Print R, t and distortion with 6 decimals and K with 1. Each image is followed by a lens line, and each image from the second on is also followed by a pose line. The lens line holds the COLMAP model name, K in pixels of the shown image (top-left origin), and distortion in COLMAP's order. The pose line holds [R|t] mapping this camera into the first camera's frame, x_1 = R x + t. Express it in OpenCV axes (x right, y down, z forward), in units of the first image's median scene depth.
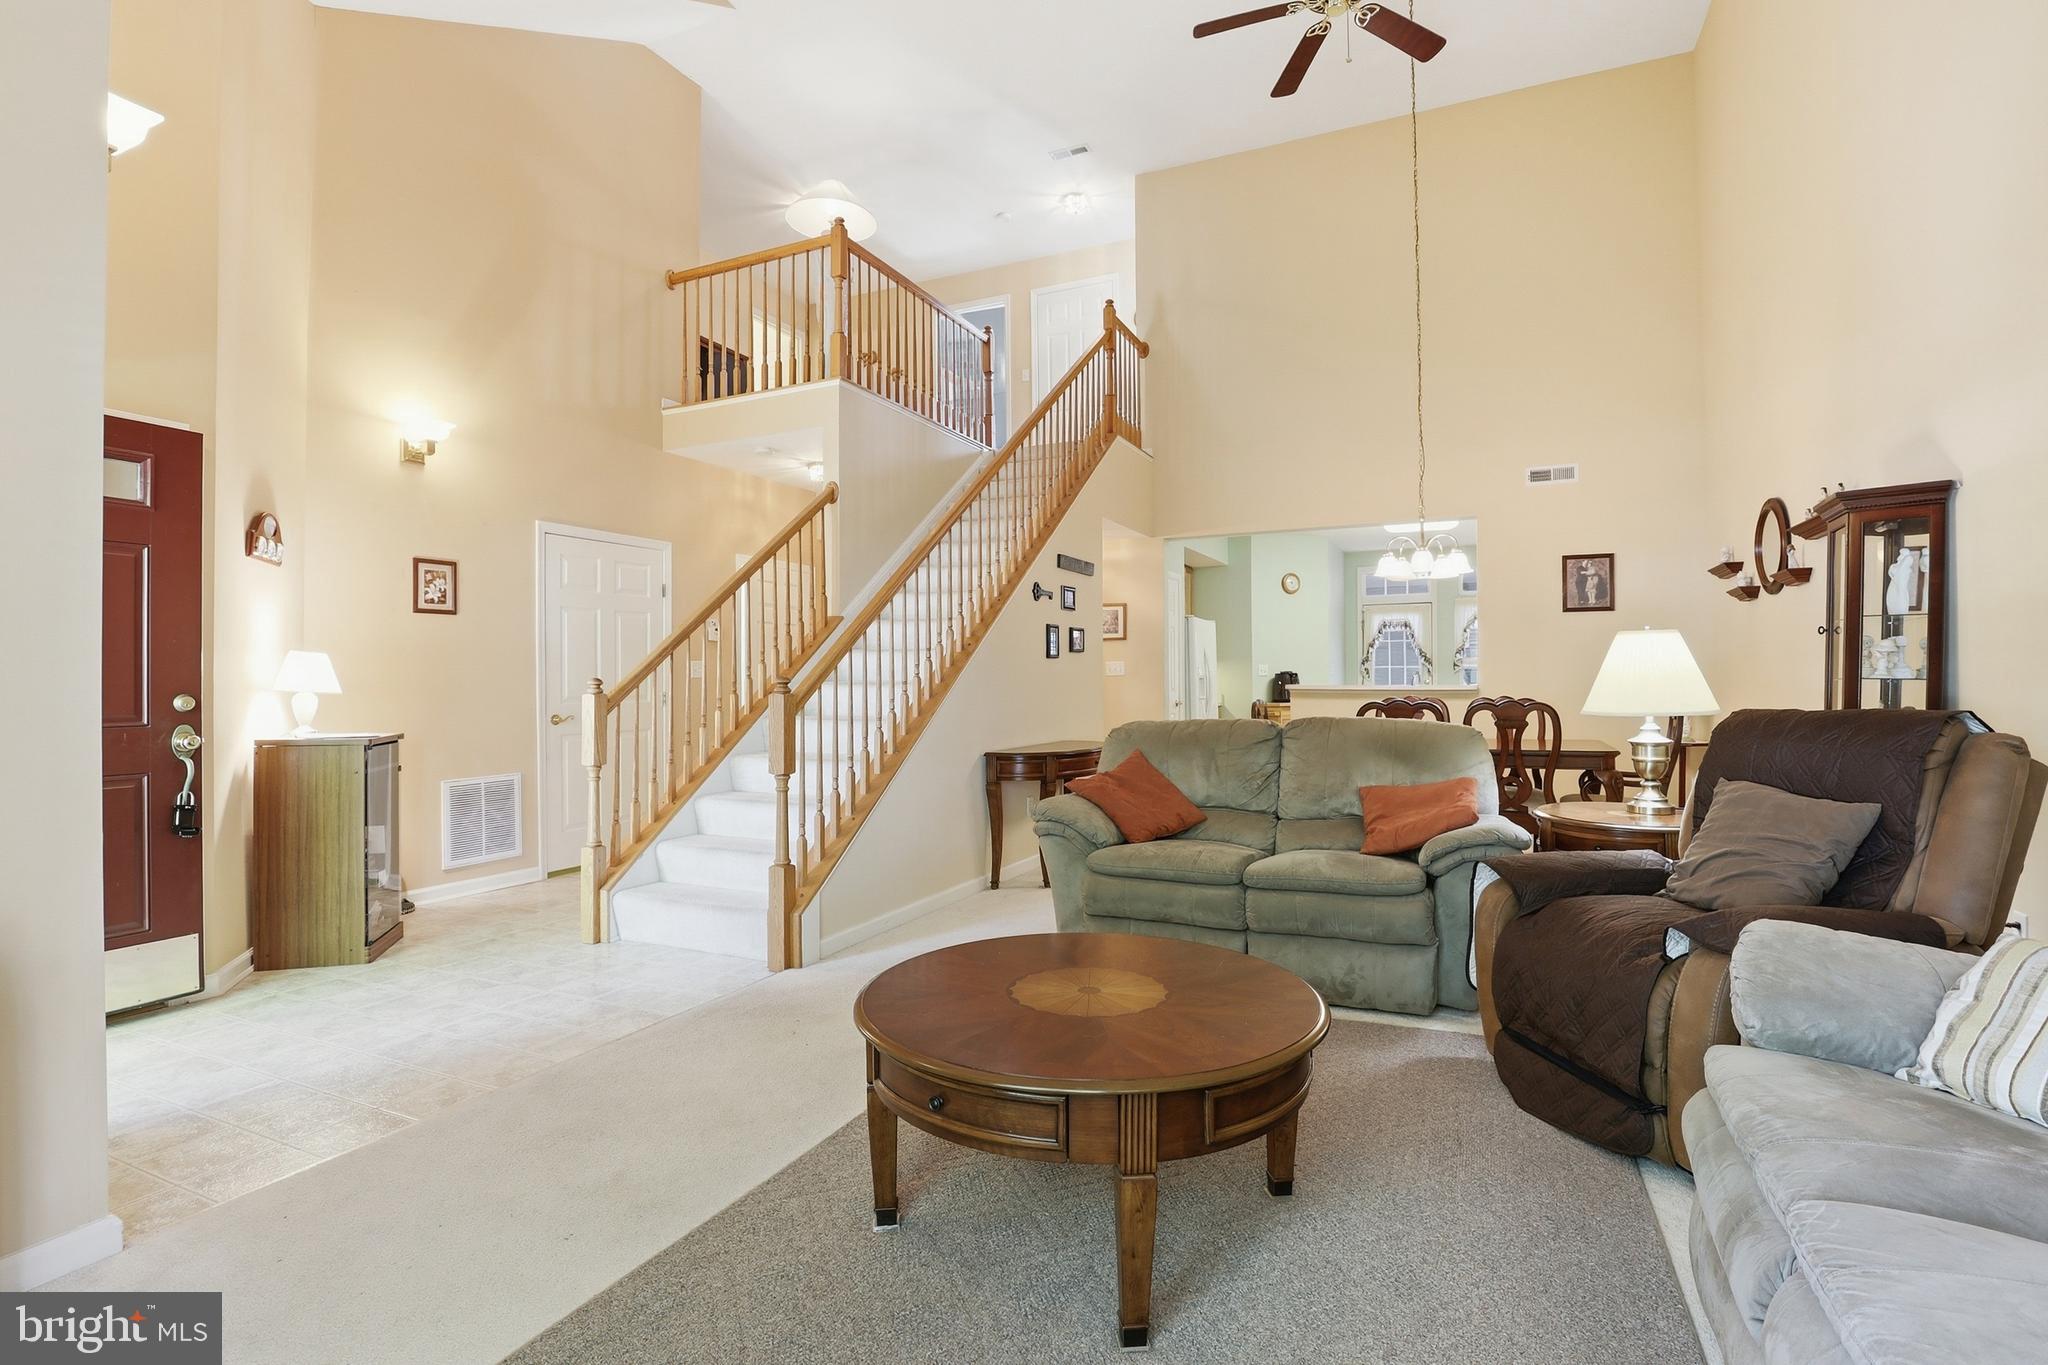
lens RADIAL K [[968.9, 0, 1028.5], [0, 968.9, 666.3], [0, 0, 1]] dist [-0.040747, 0.008553]
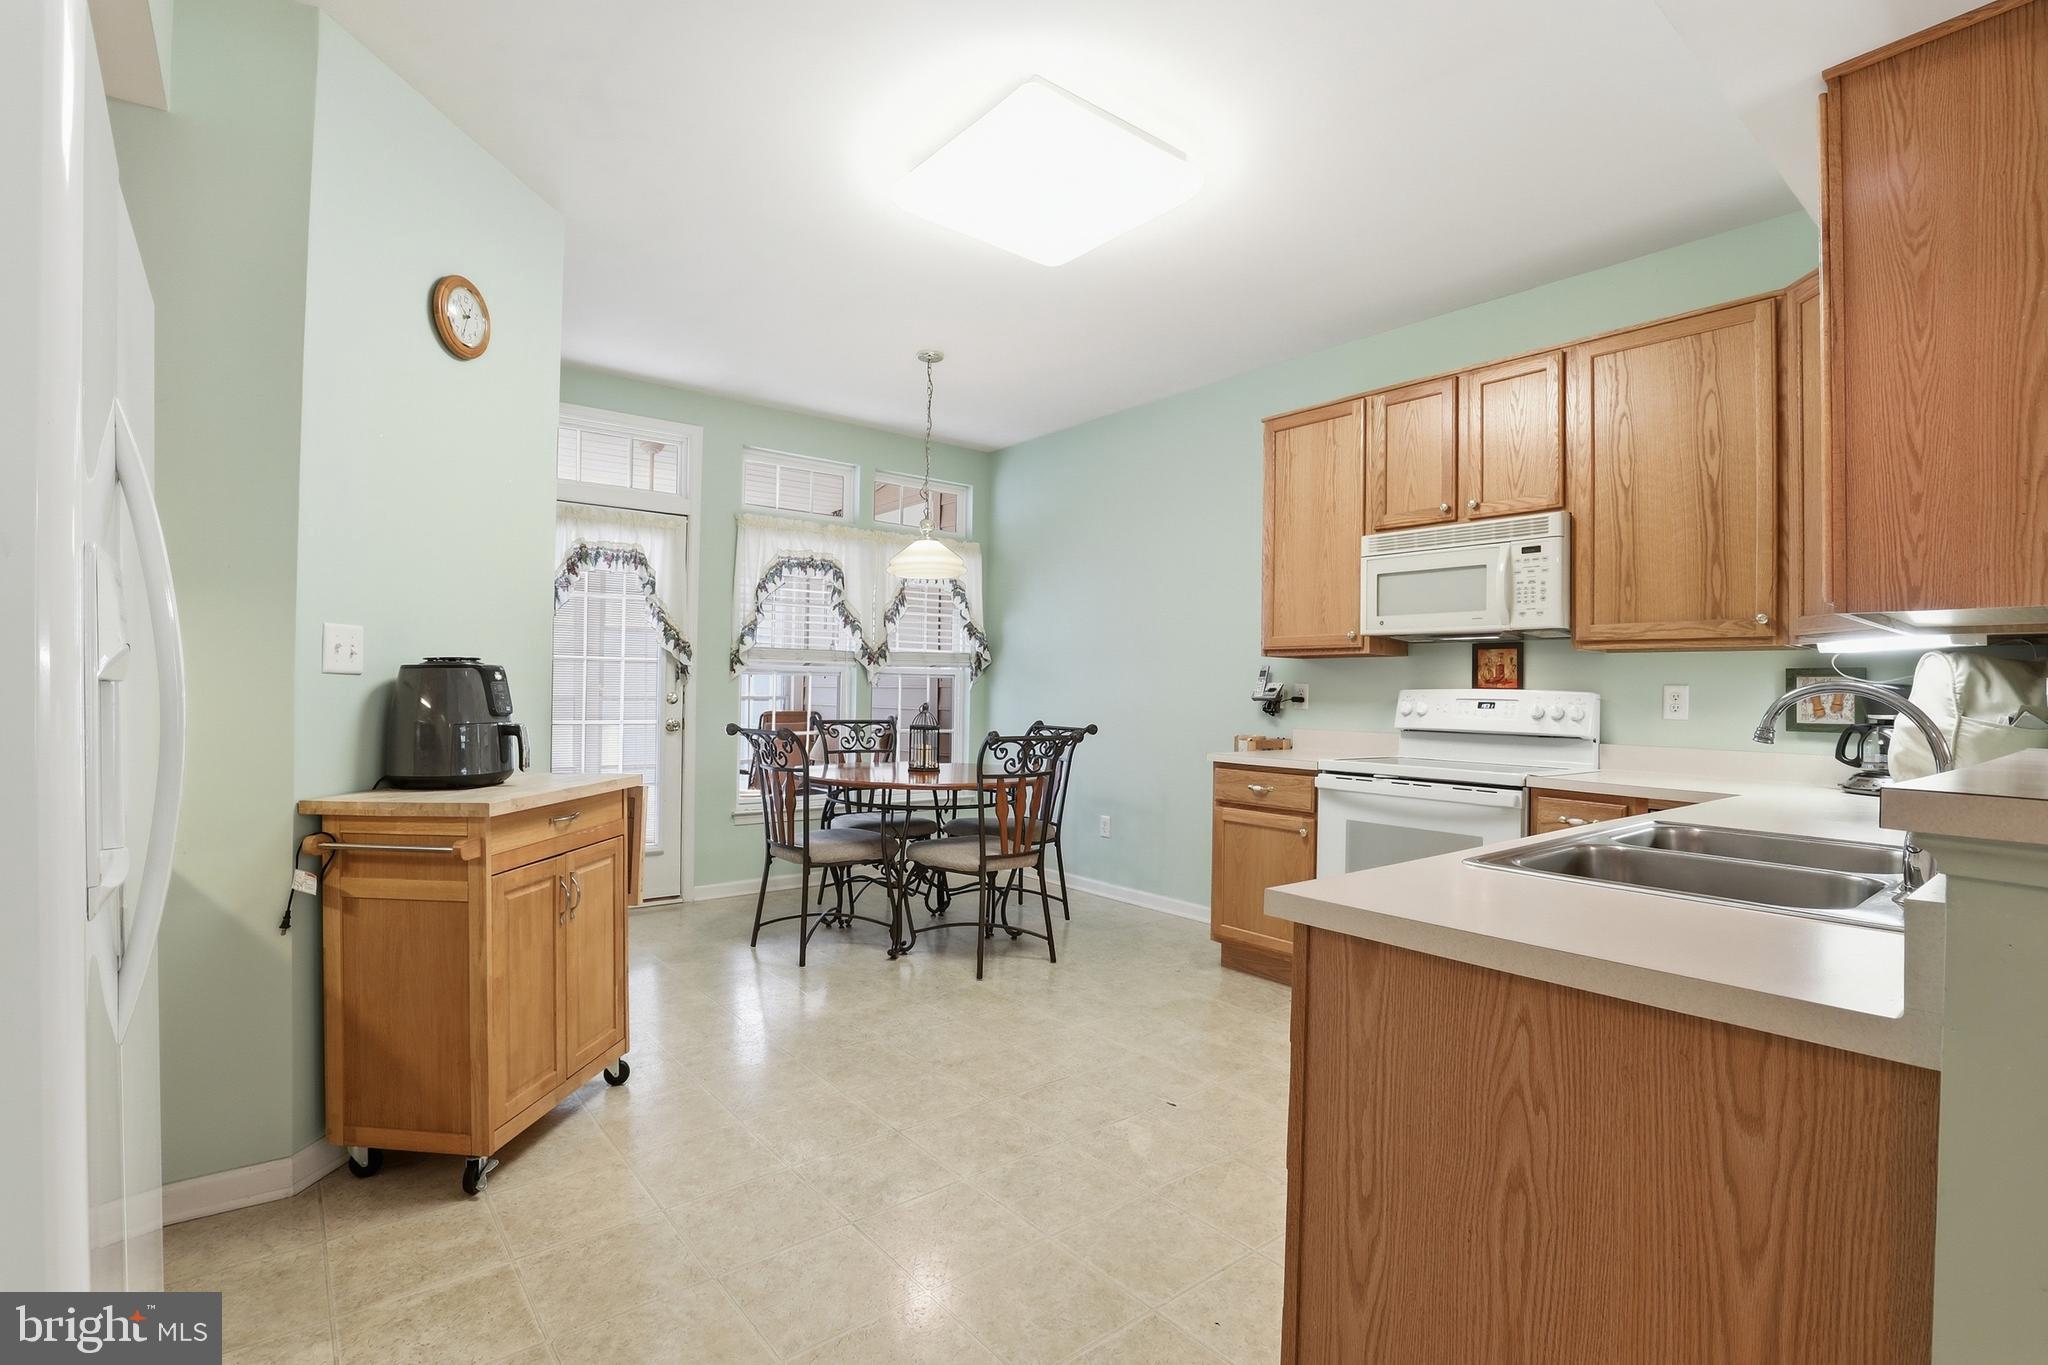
lens RADIAL K [[951.1, 0, 1025.7], [0, 951.1, 677.3], [0, 0, 1]] dist [-0.028340, 0.000189]
pose [[0.441478, 0.026395, 0.896884, 0.194360], [-0.031997, 0.999395, -0.013662, 0.015072], [-0.896701, -0.022666, 0.442055, 1.263607]]
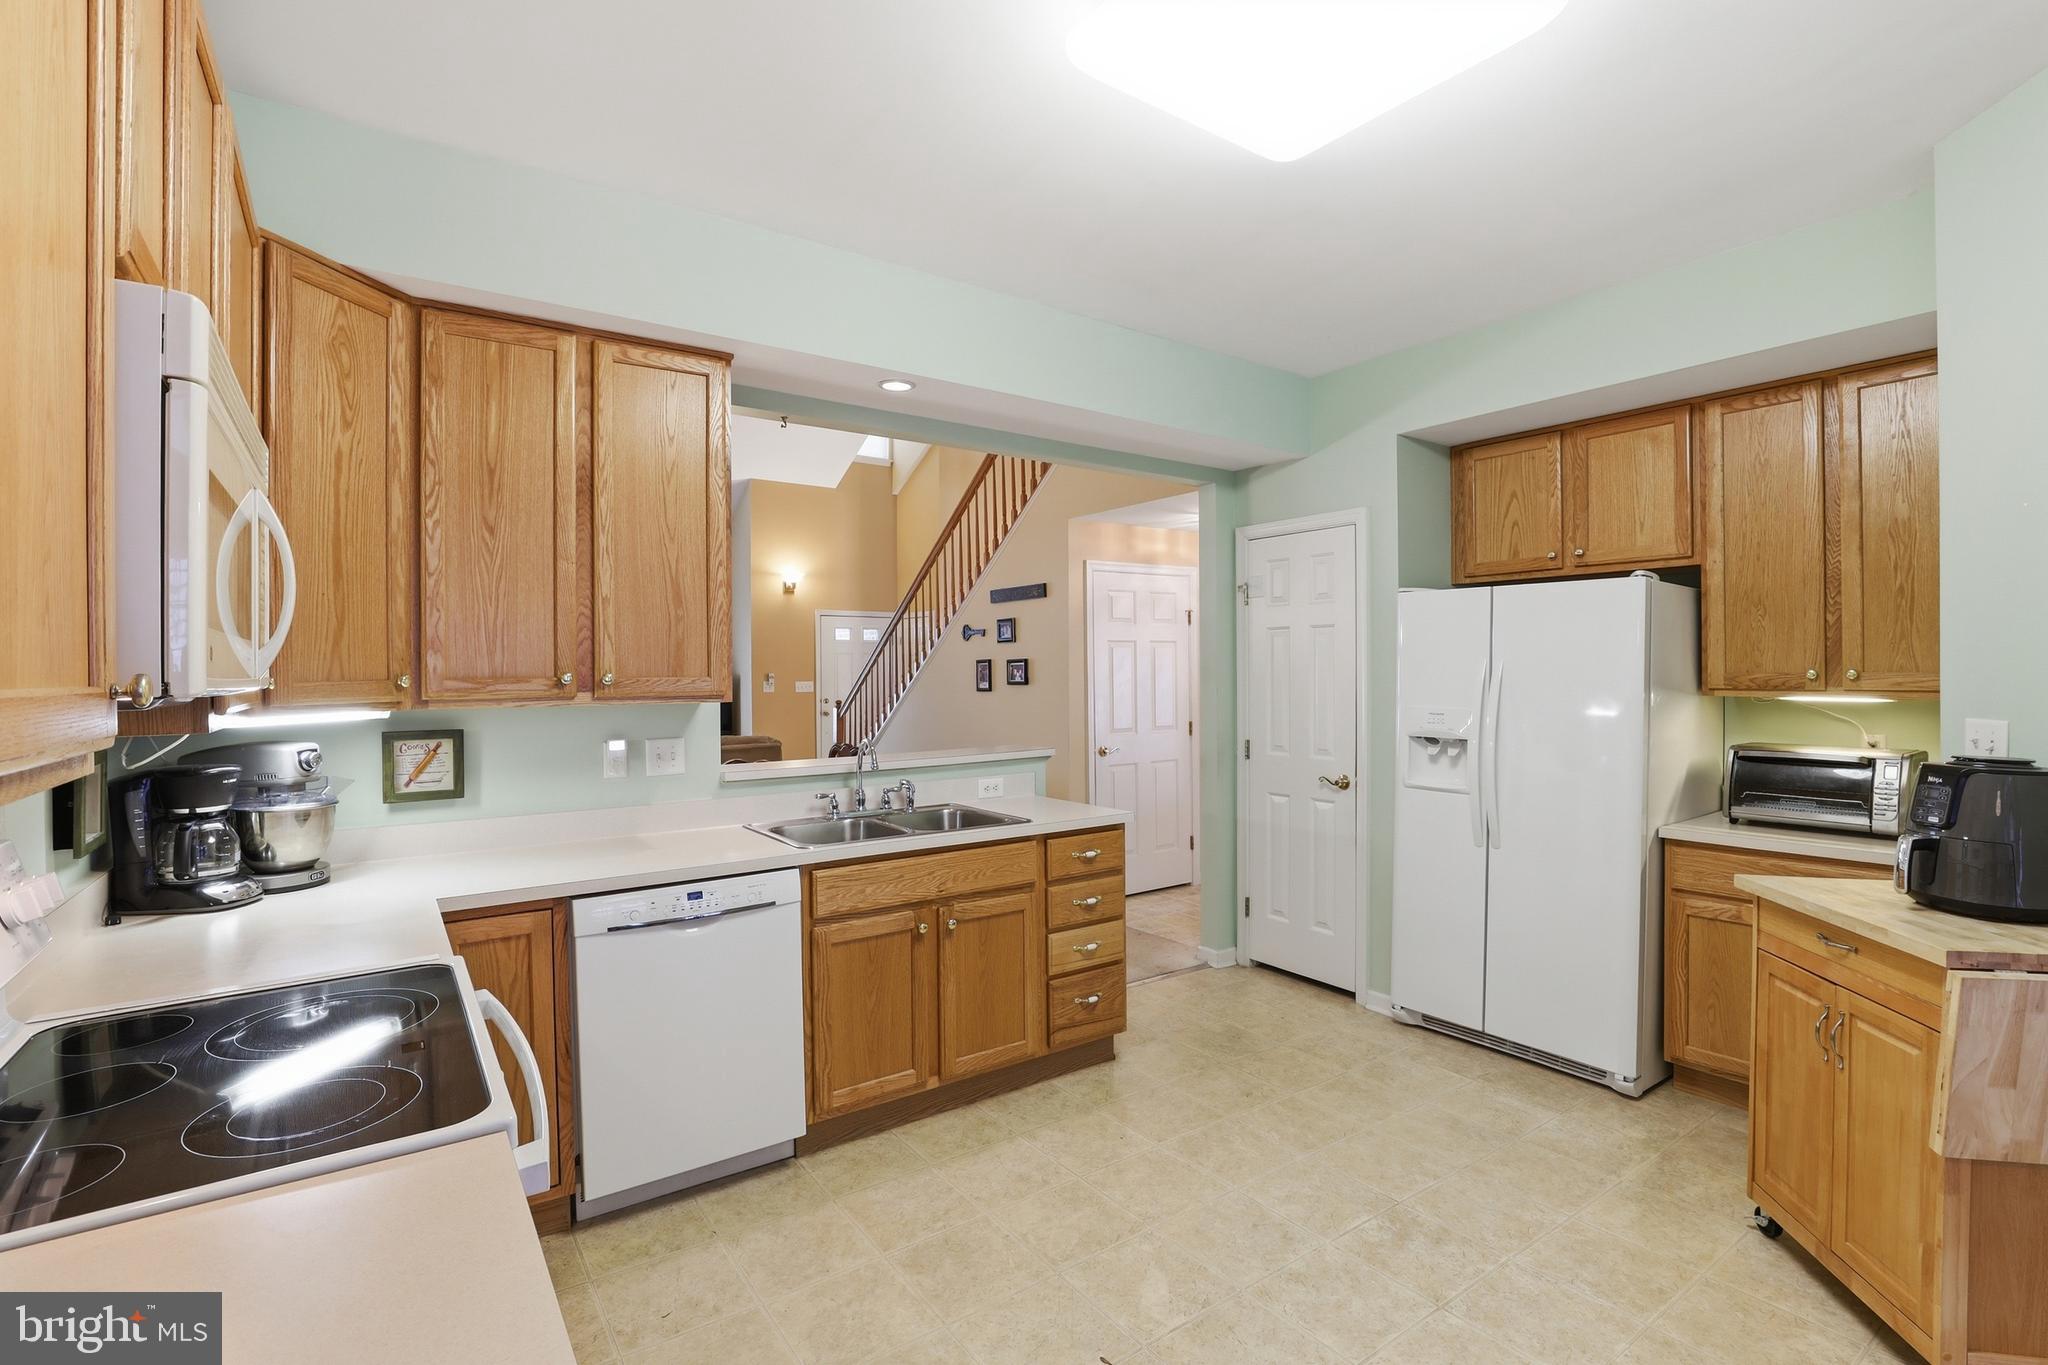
lens RADIAL K [[945.3, 0, 1024.0], [0, 945.3, 682.5], [0, 0, 1]] dist [-0.035641, -0.000083]
pose [[-0.503856, 0.022328, -0.863499, 0.887209], [0.022950, 0.999659, 0.012458, -0.028525], [0.863483, -0.013540, -0.504196, 1.523892]]
